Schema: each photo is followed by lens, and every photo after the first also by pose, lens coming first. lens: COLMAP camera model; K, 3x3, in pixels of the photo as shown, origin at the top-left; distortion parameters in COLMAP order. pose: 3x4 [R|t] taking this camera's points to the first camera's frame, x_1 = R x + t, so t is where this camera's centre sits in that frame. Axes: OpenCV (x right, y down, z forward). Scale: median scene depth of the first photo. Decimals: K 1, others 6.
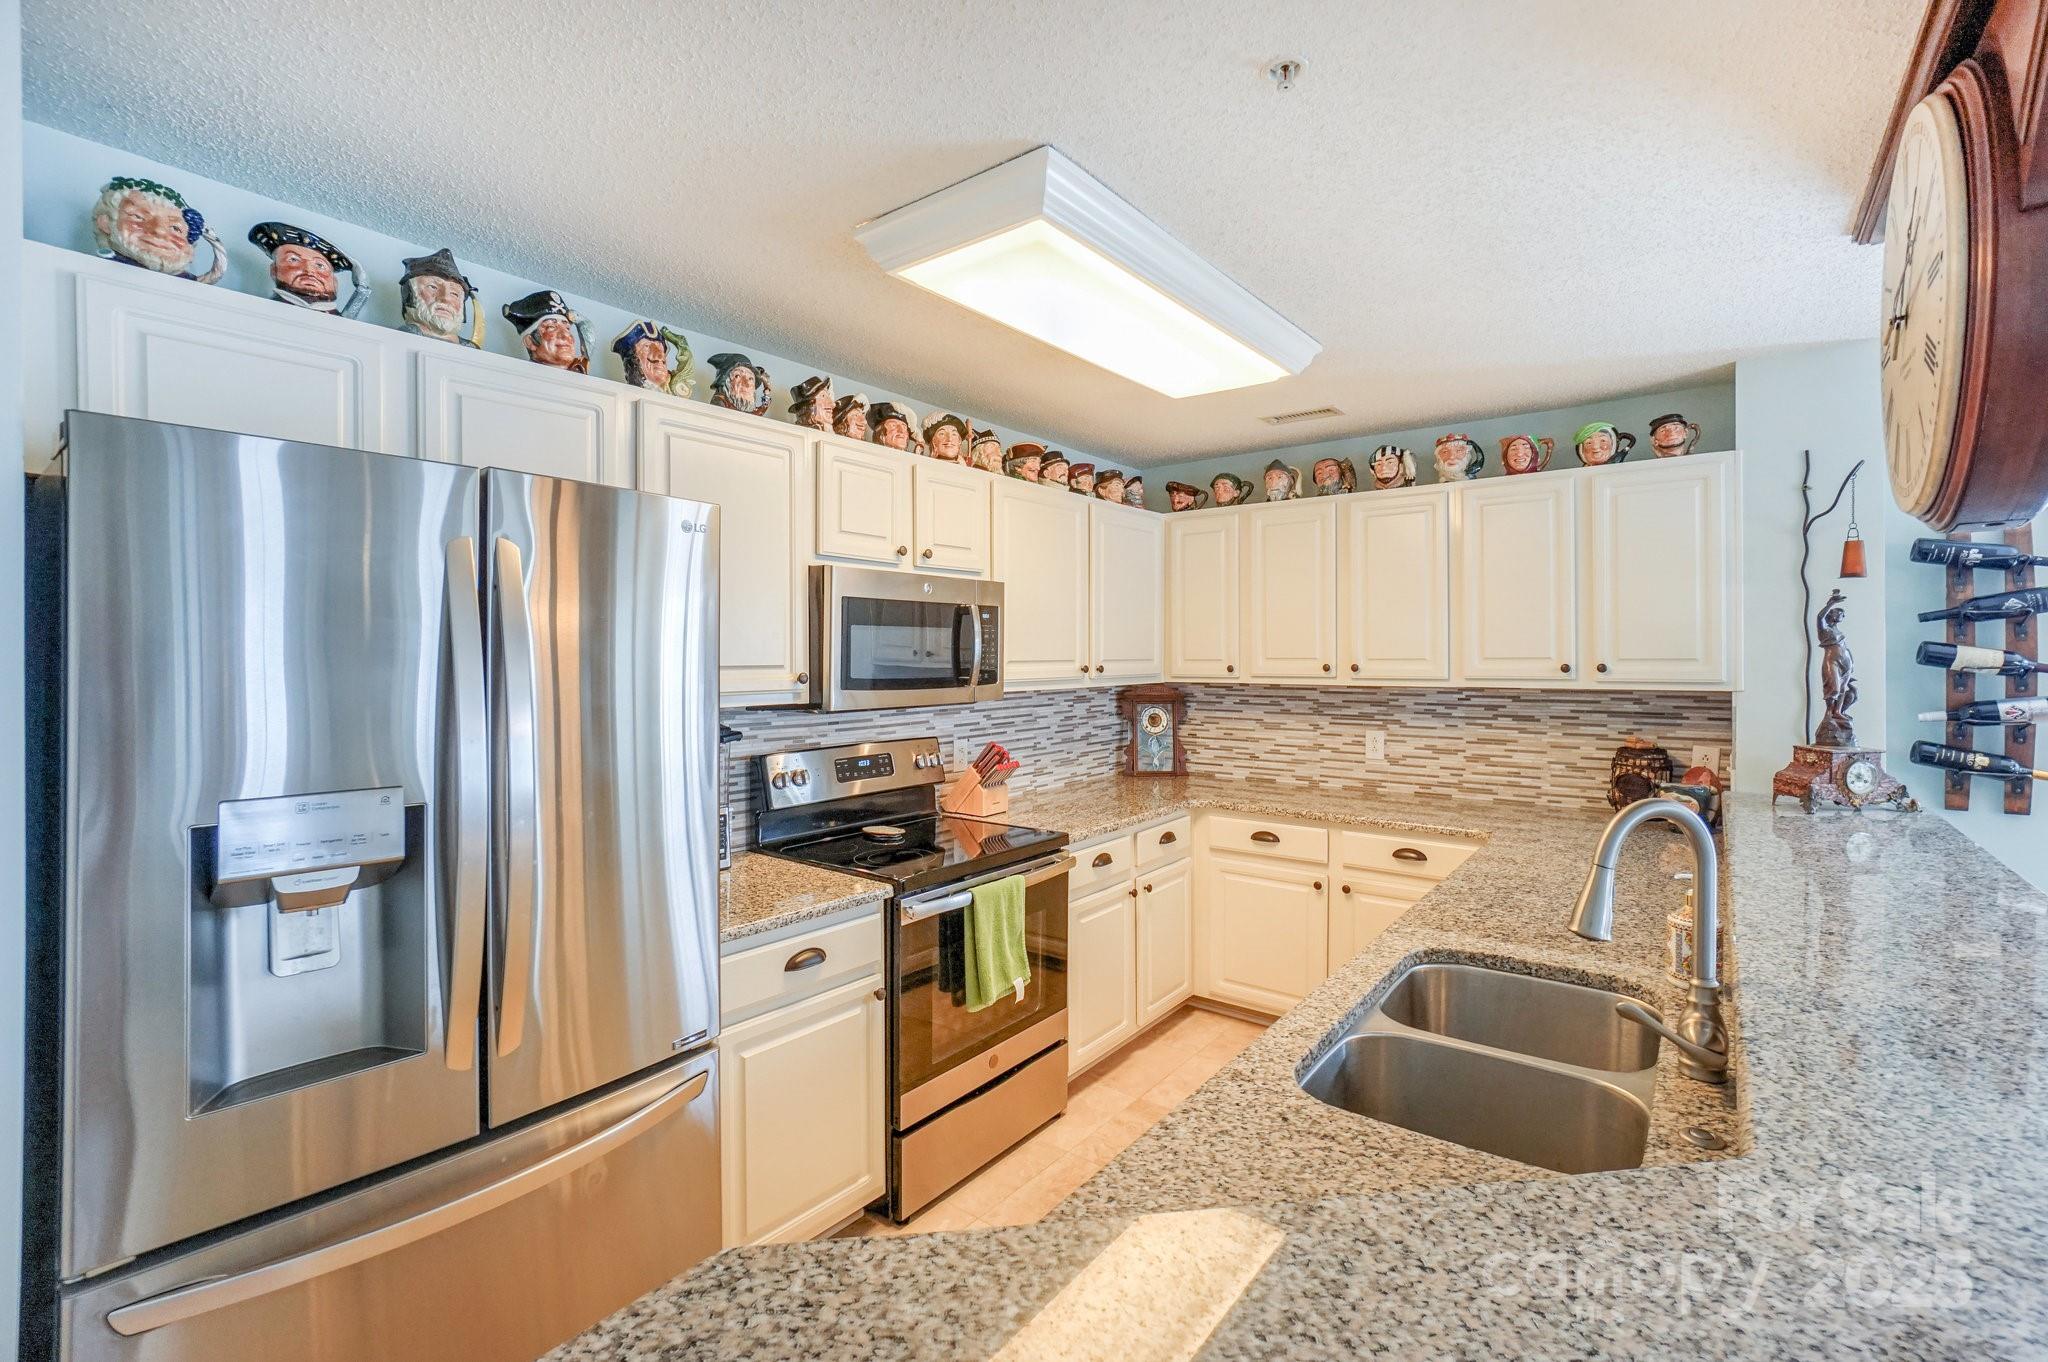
lens RADIAL K [[909.9, 0, 1075.6], [0, 909.9, 661.7], [0, 0, 1]] dist [-0.035072, 0.013224]
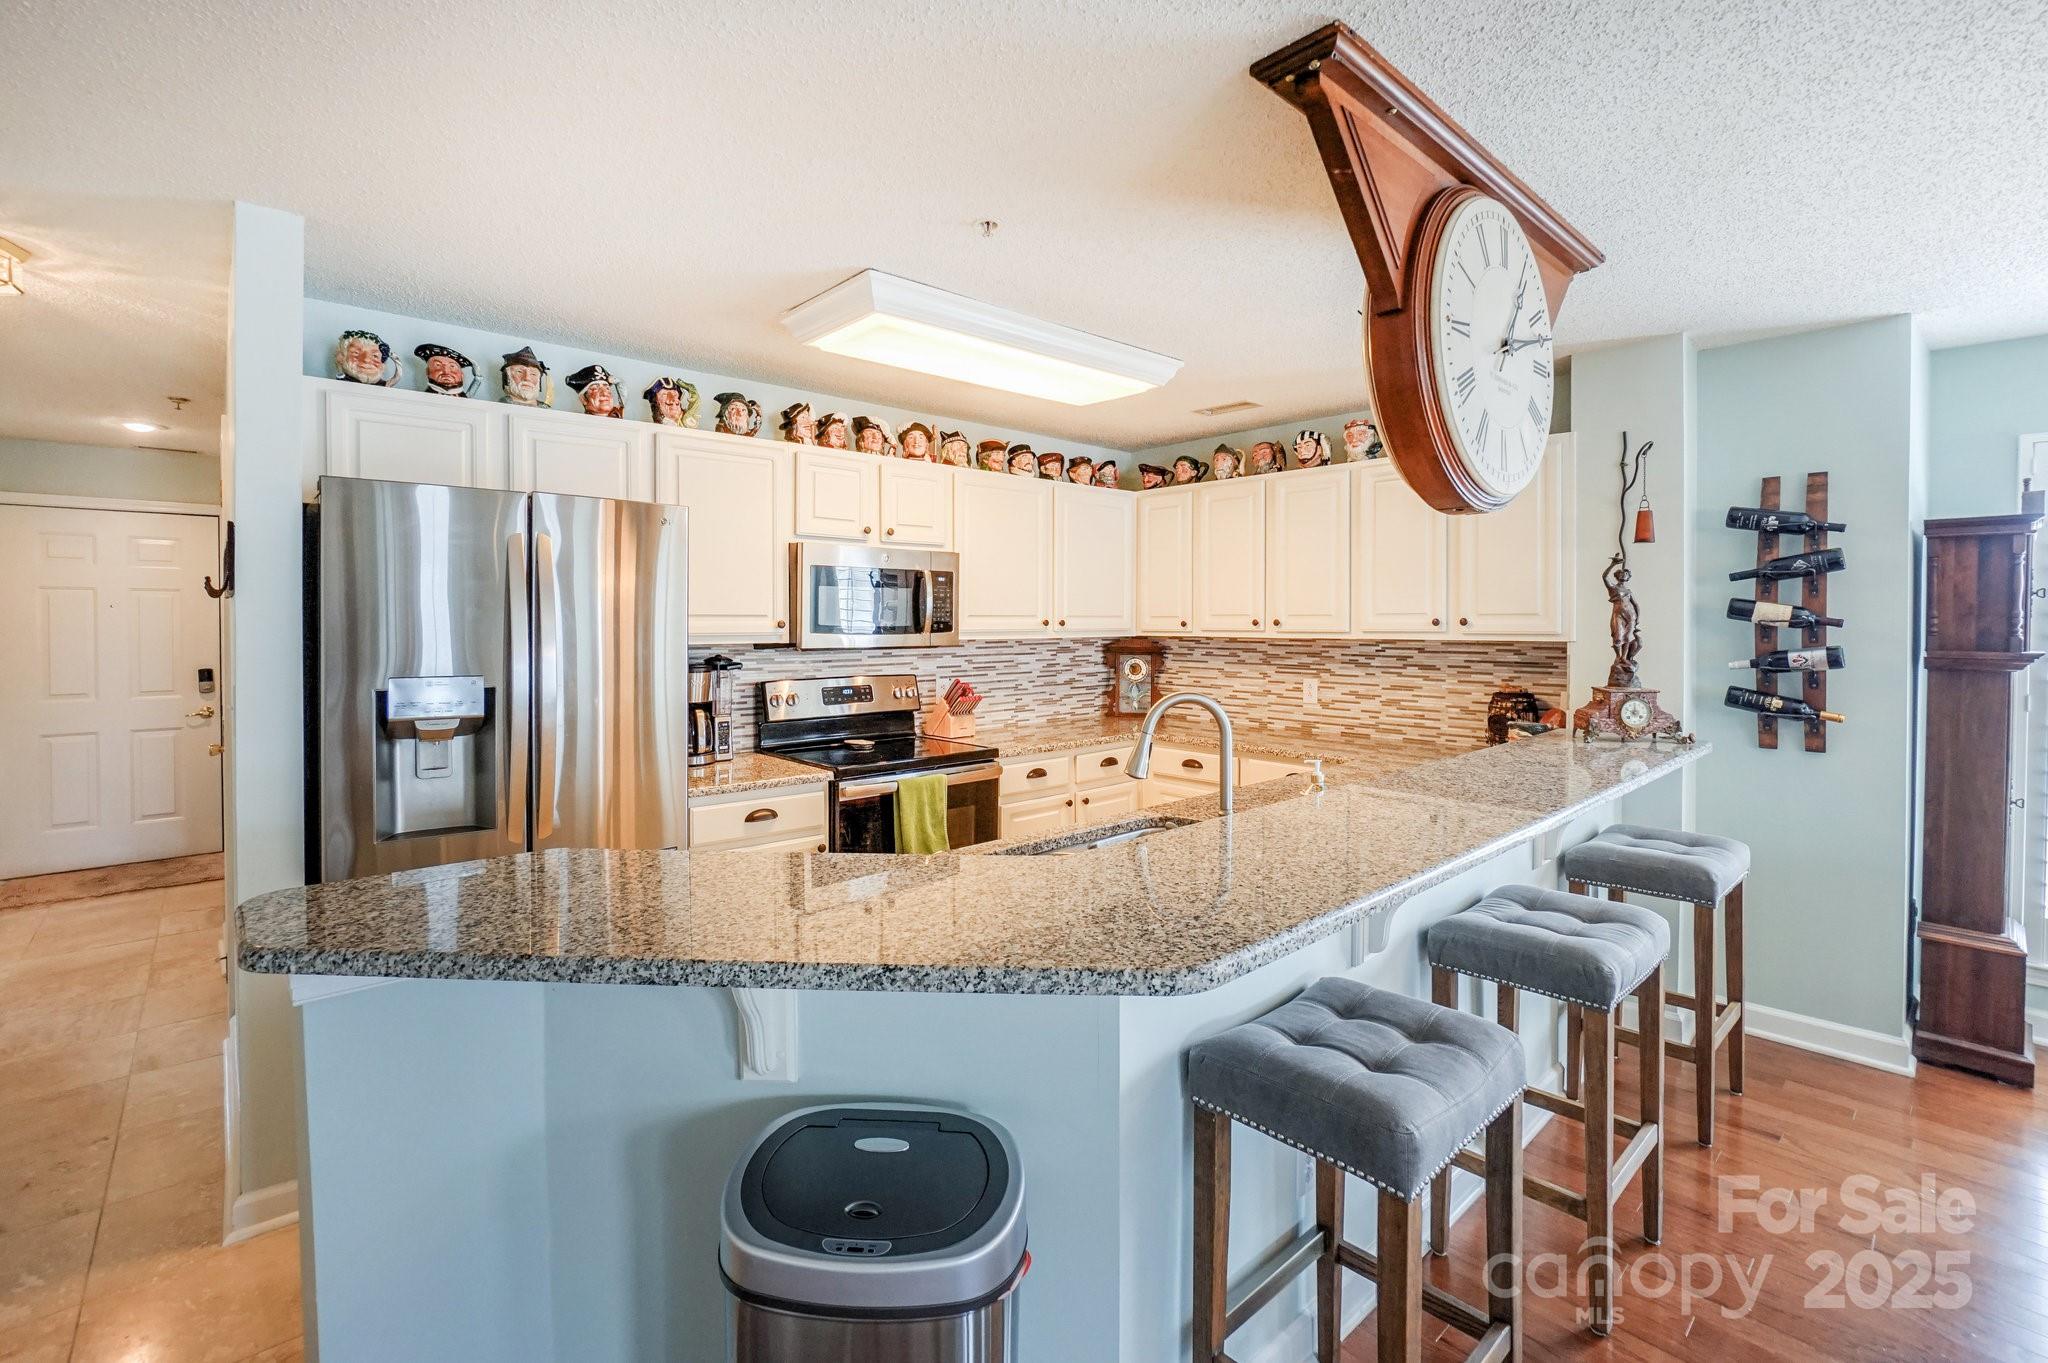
lens RADIAL K [[909.9, 0, 1071.0], [0, 909.9, 635.5], [0, 0, 1]] dist [-0.035072, 0.013224]
pose [[0.987181, 0.005425, -0.159513, 0.305795], [-0.004072, 0.999953, 0.008811, 0.018316], [0.159553, -0.008048, 0.987157, -0.255386]]
